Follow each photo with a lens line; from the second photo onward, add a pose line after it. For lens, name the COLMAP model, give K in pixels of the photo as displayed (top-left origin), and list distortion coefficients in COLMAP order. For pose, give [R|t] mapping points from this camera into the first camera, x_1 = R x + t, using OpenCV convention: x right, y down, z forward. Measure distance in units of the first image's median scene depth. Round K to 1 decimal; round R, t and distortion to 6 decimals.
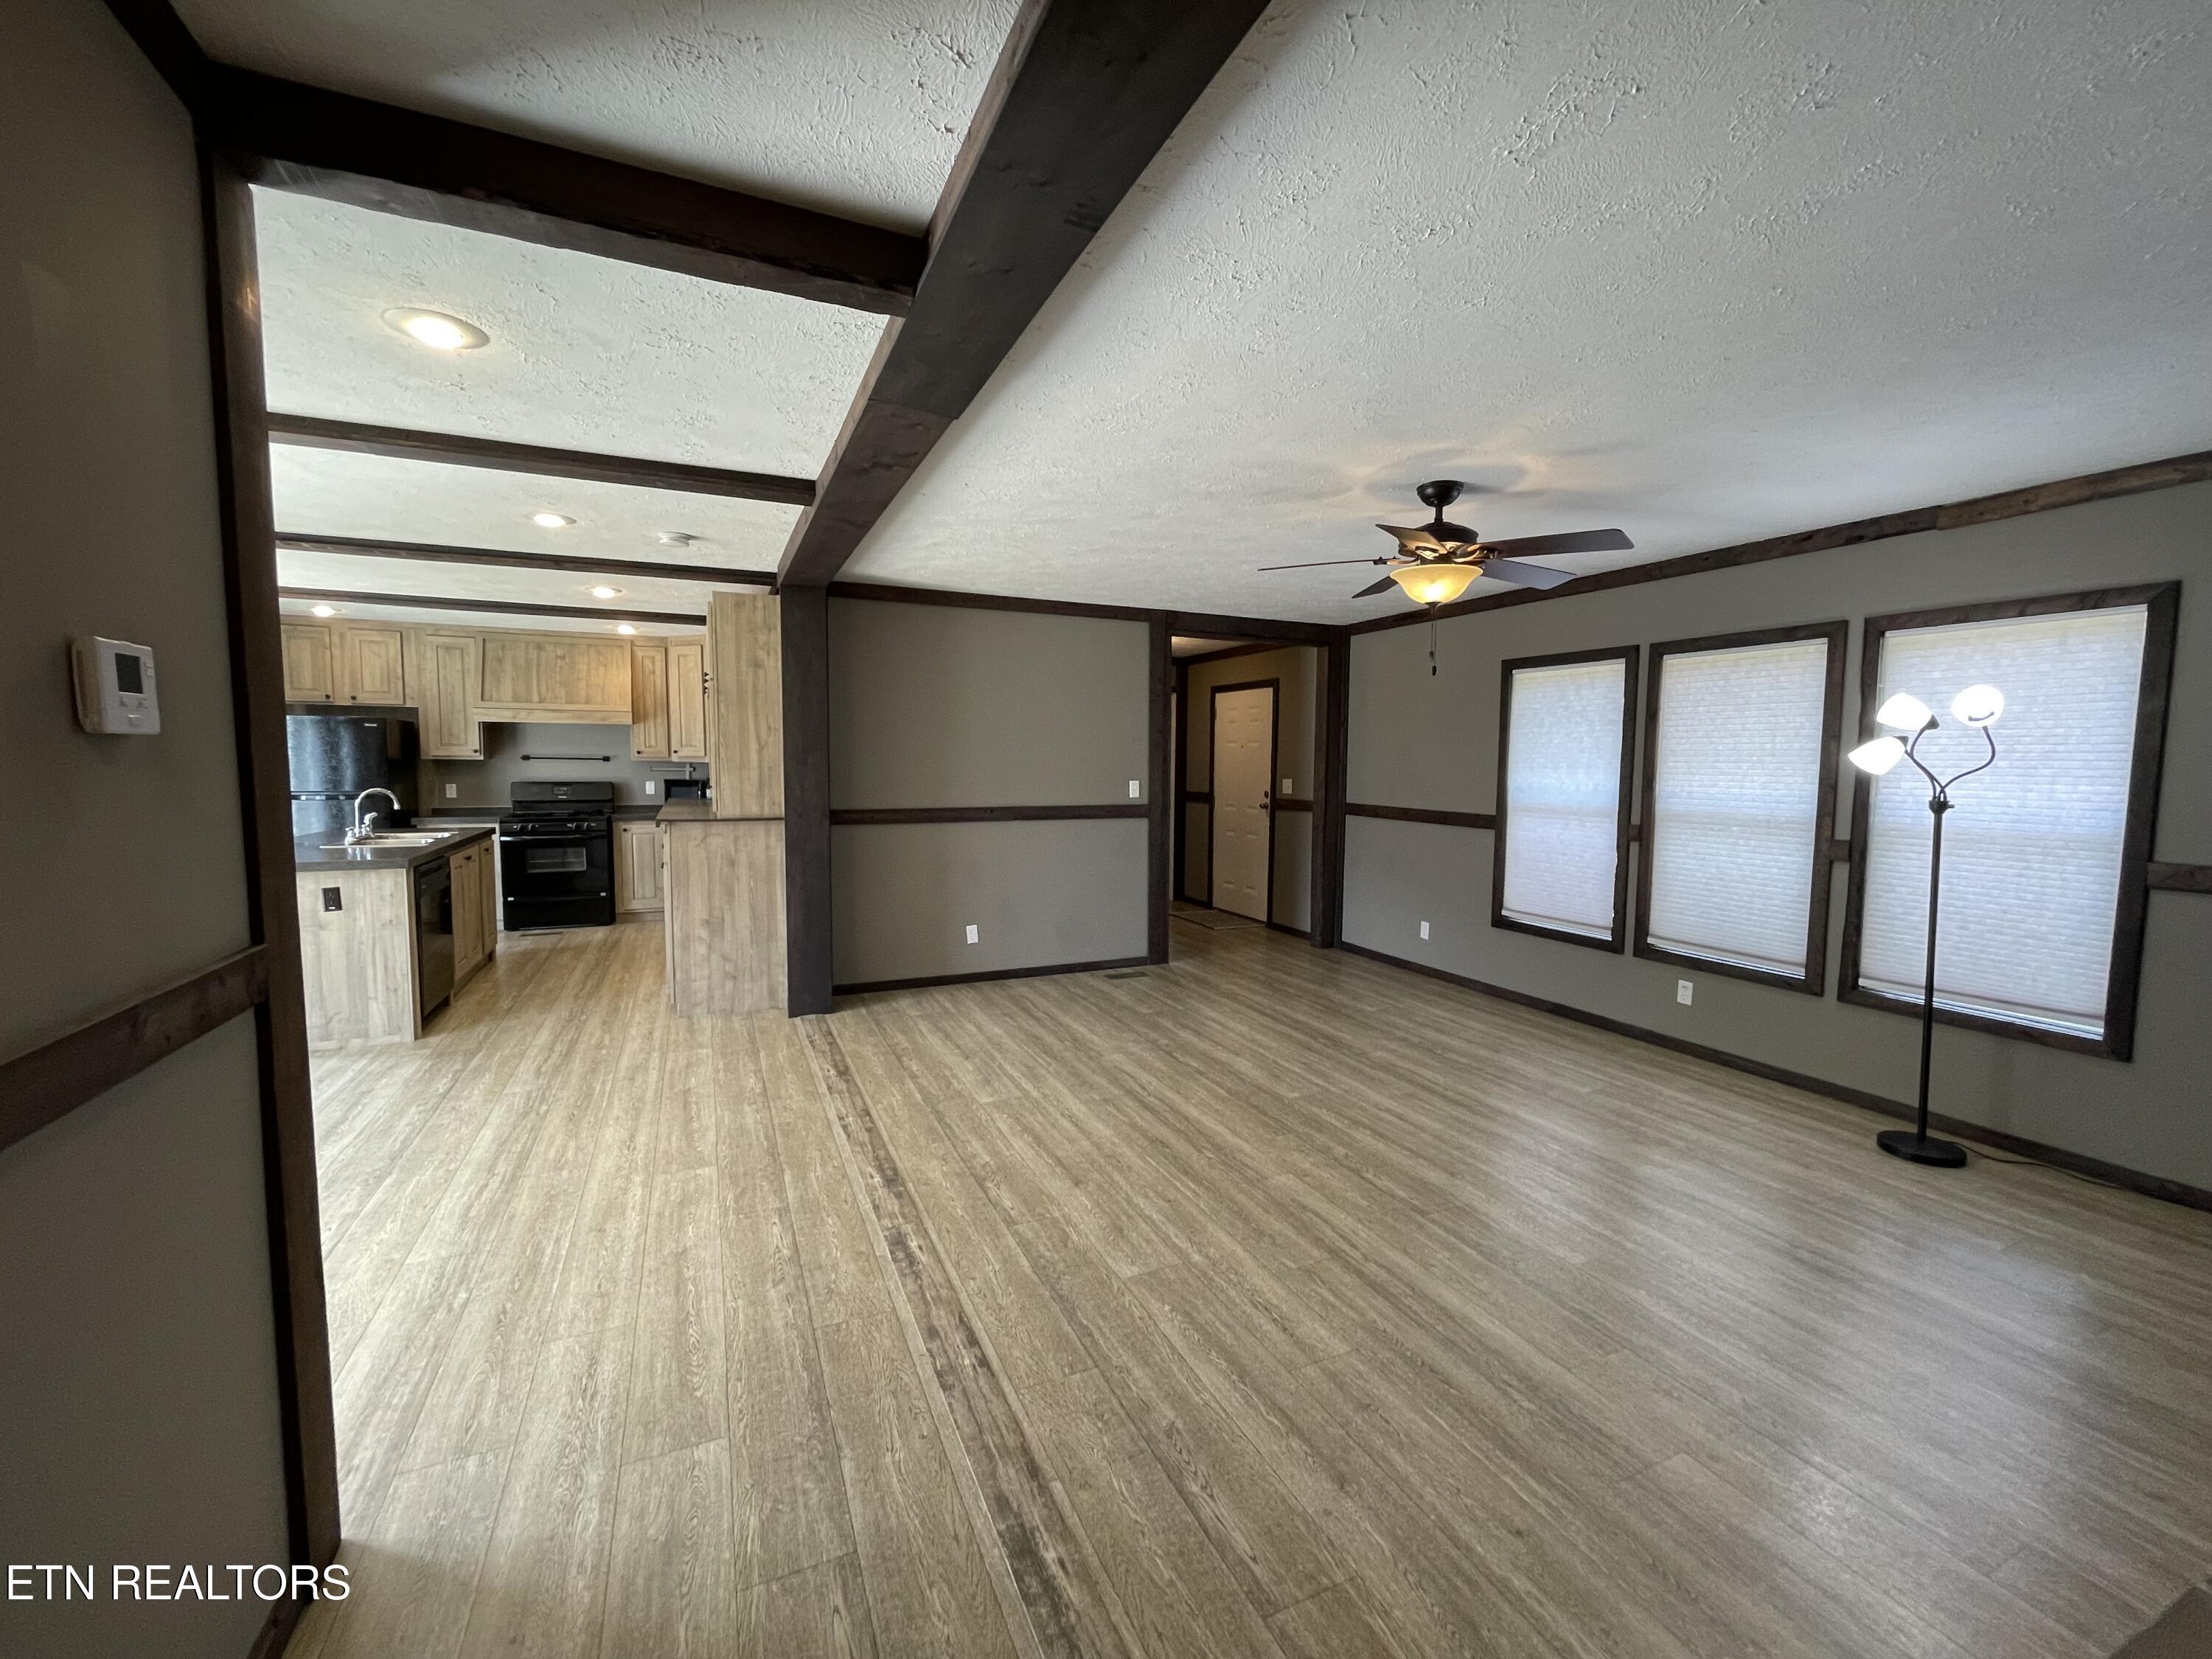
lens RADIAL K [[880.7, 0, 1094.9], [0, 880.7, 826.4], [0, 0, 1]] dist [-0.005623, 0.000713]
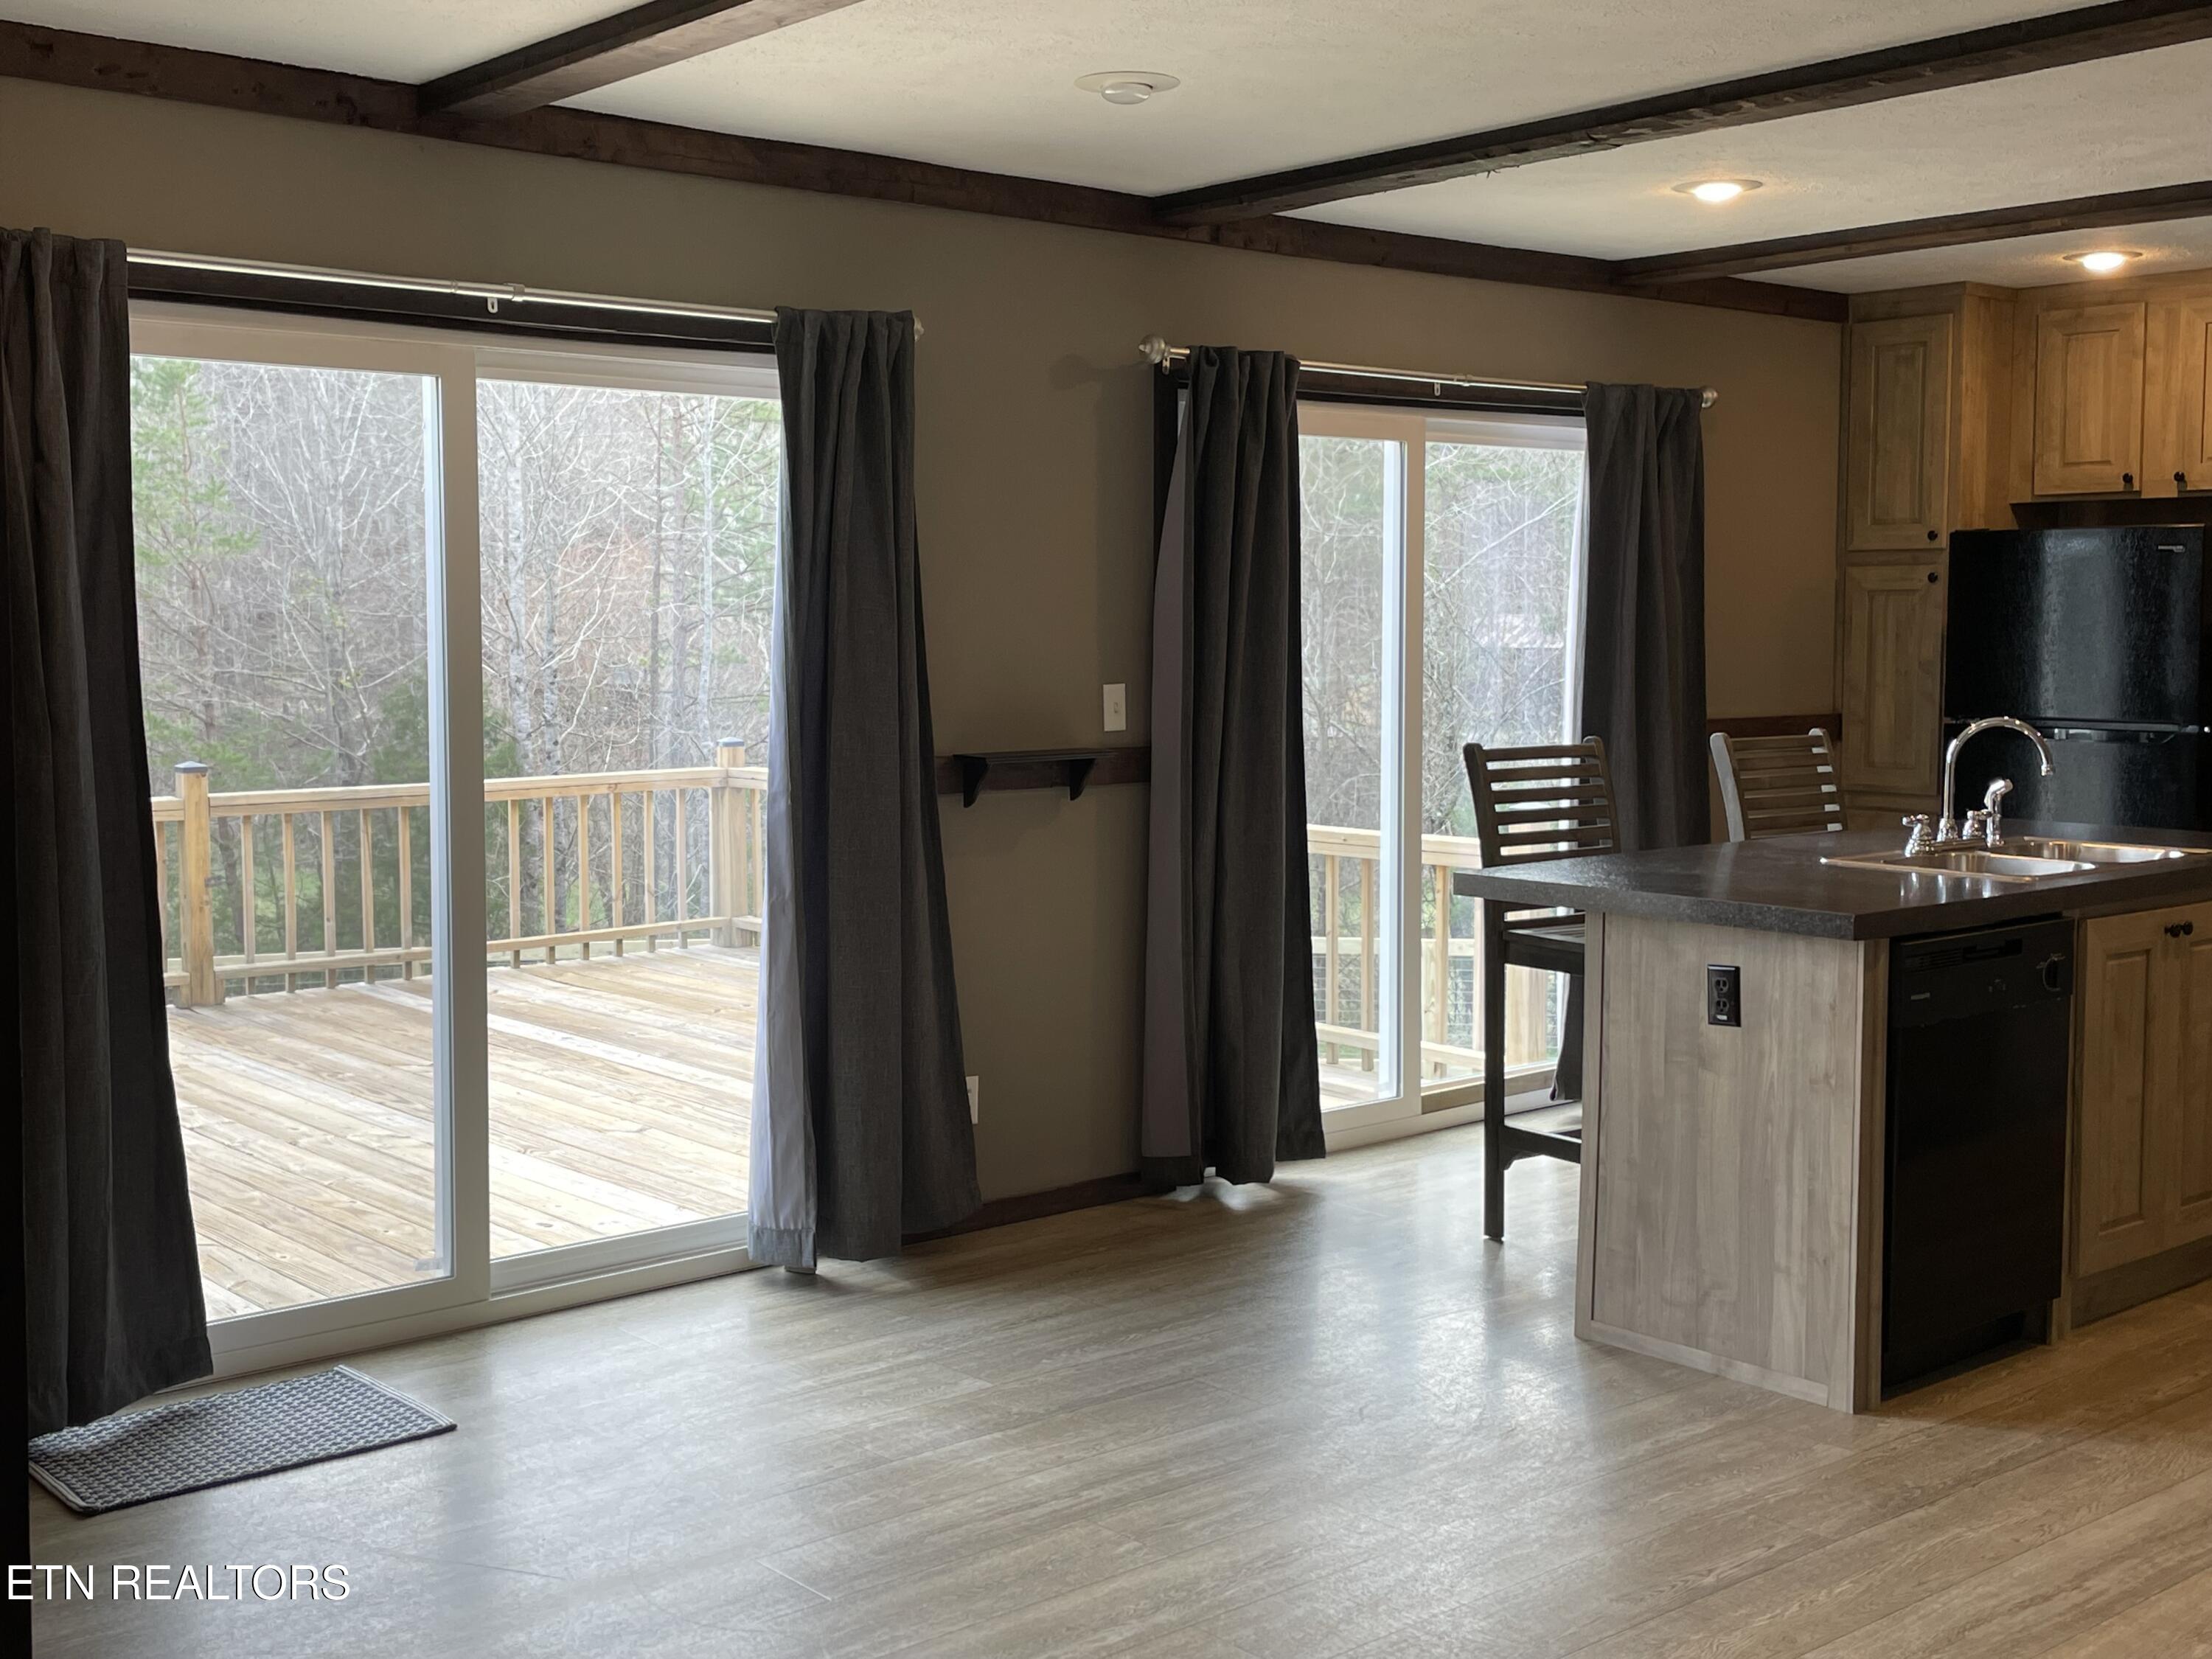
lens RADIAL K [[2478.3, 0, 1128.4], [0, 2478.3, 773.9], [0, 0, 1]] dist [0.070275, 0.000000]
pose [[0.296413, 0.055176, -0.953465, 0.100986], [-0.072998, 0.996718, 0.034986, -0.031348], [0.952266, 0.059231, 0.299468, 0.343955]]
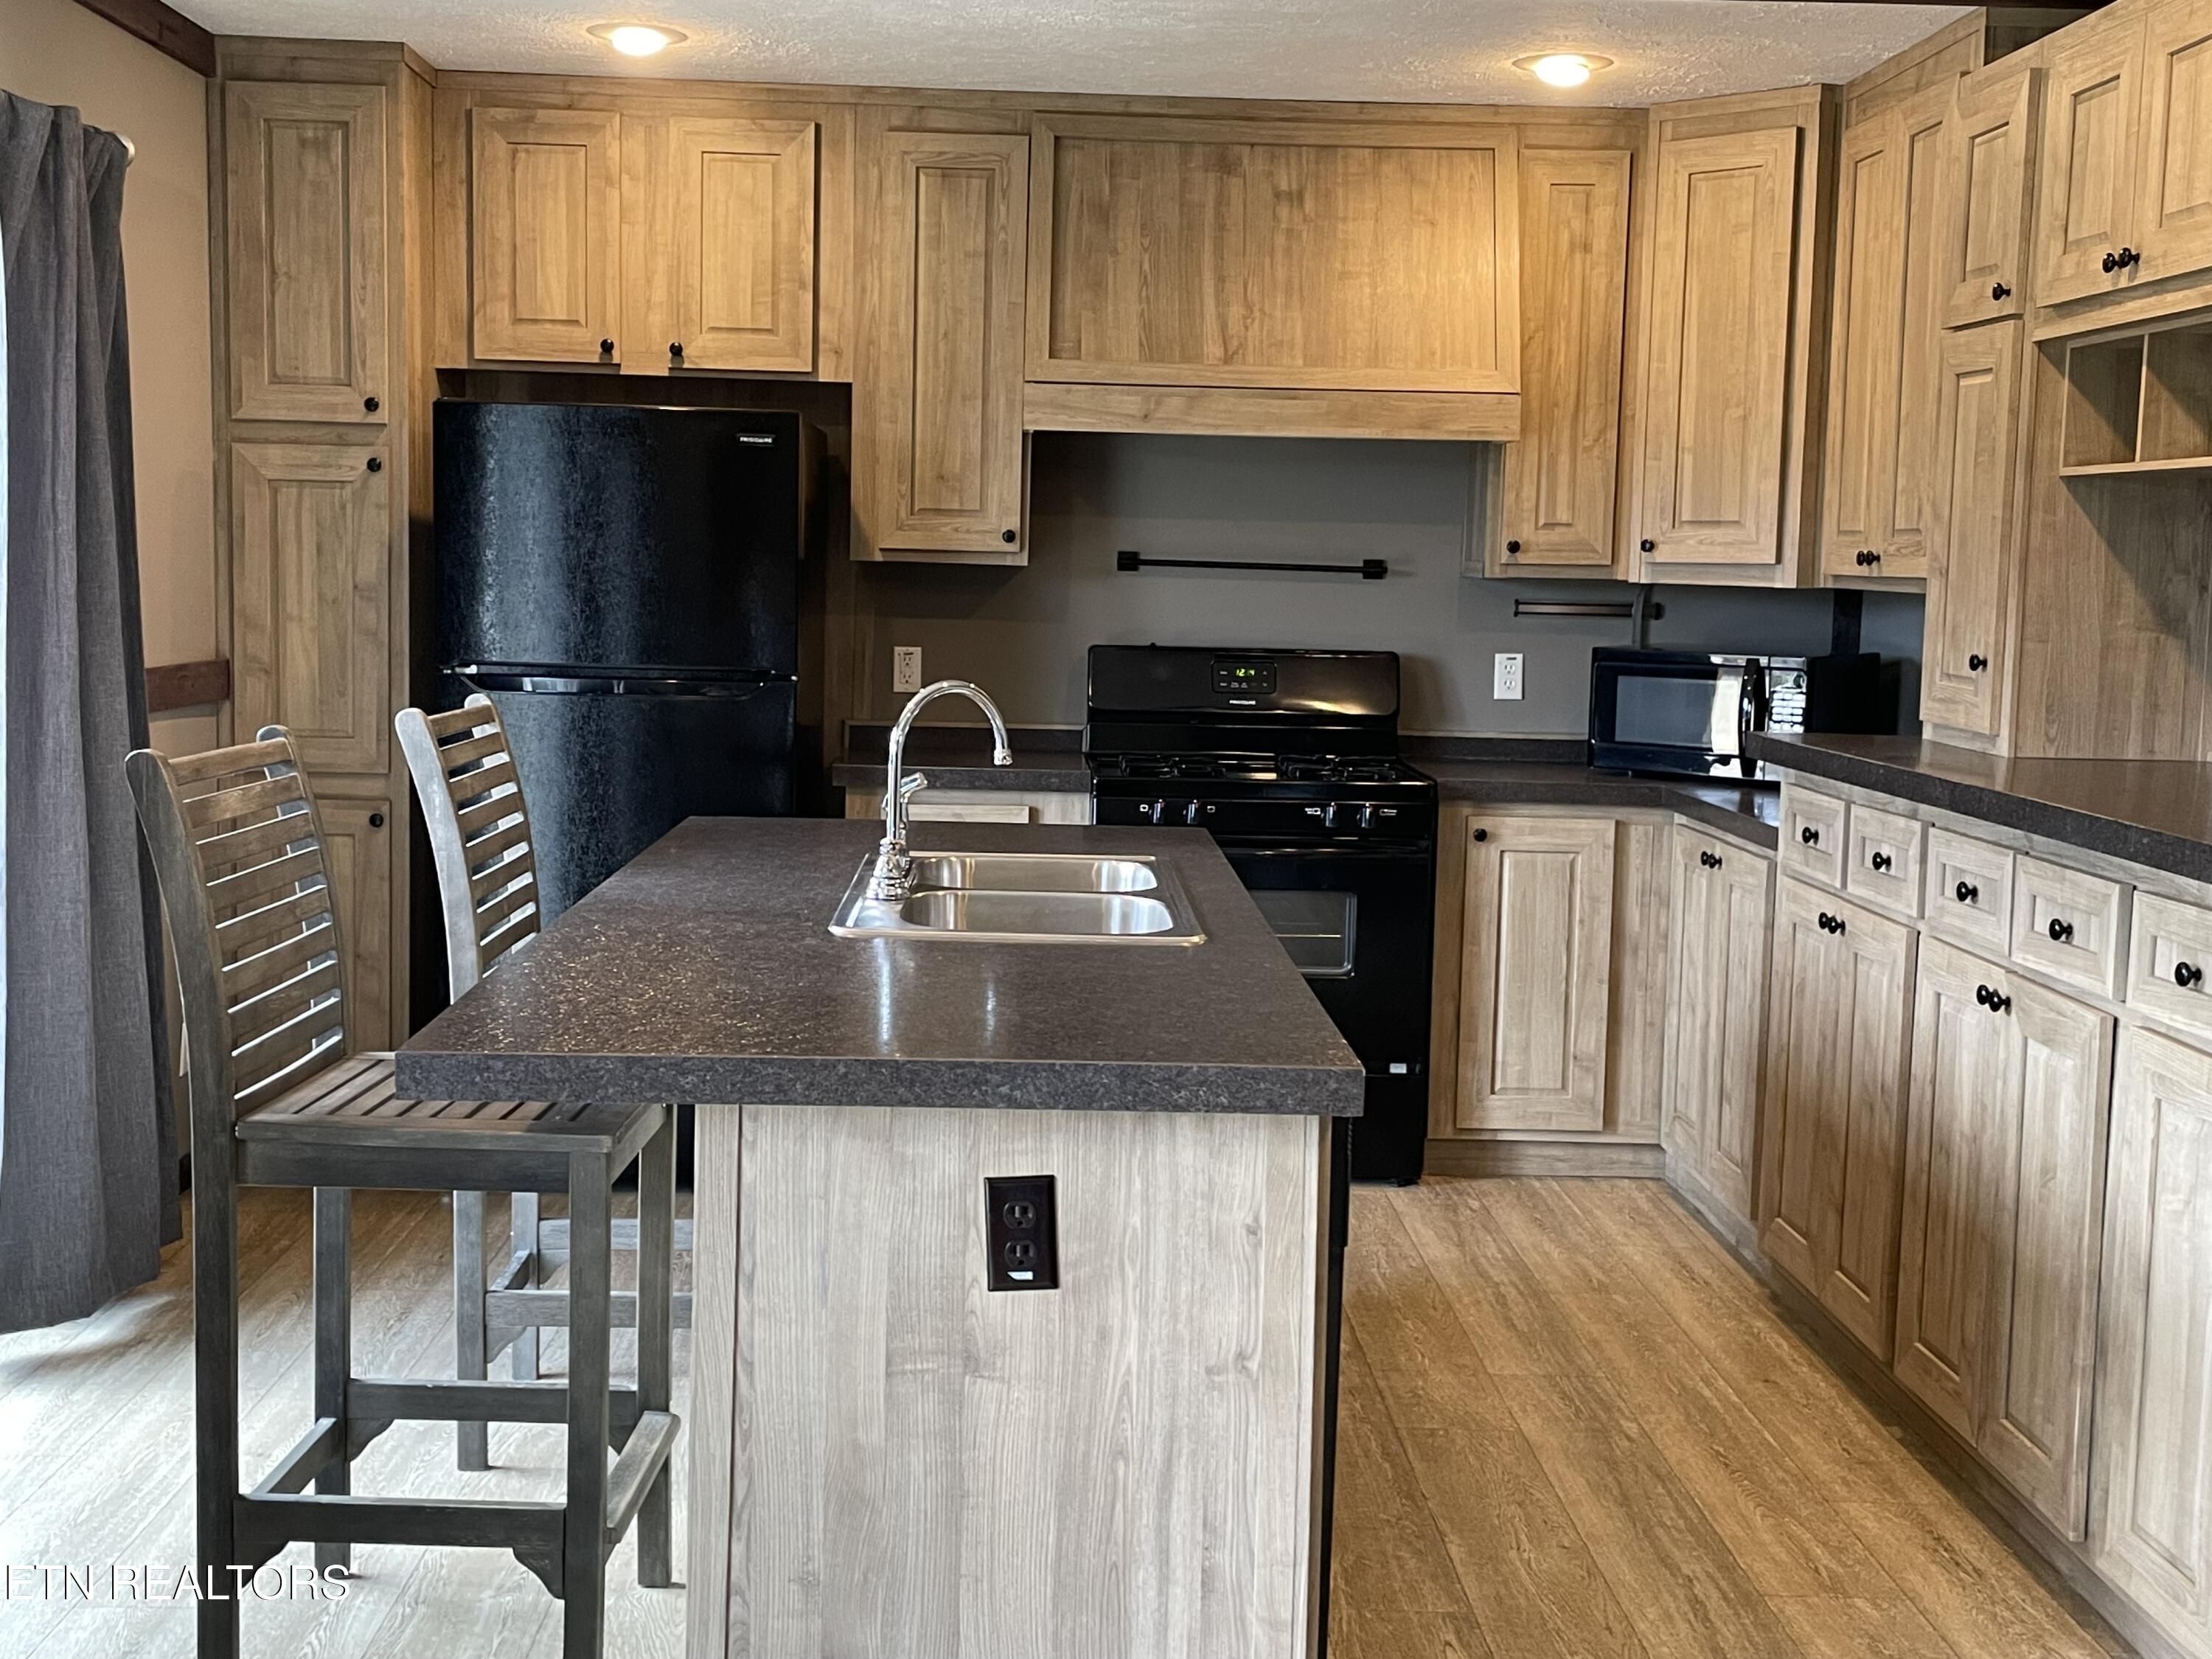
lens RADIAL K [[2478.3, 0, 1098.8], [0, 2478.3, 783.7], [0, 0, 1]] dist [0.070275, 0.000000]
pose [[0.920937, 0.049974, -0.386494, -0.541157], [-0.047078, 0.998747, 0.016963, -0.029583], [0.386858, 0.002574, 0.922136, 0.397416]]
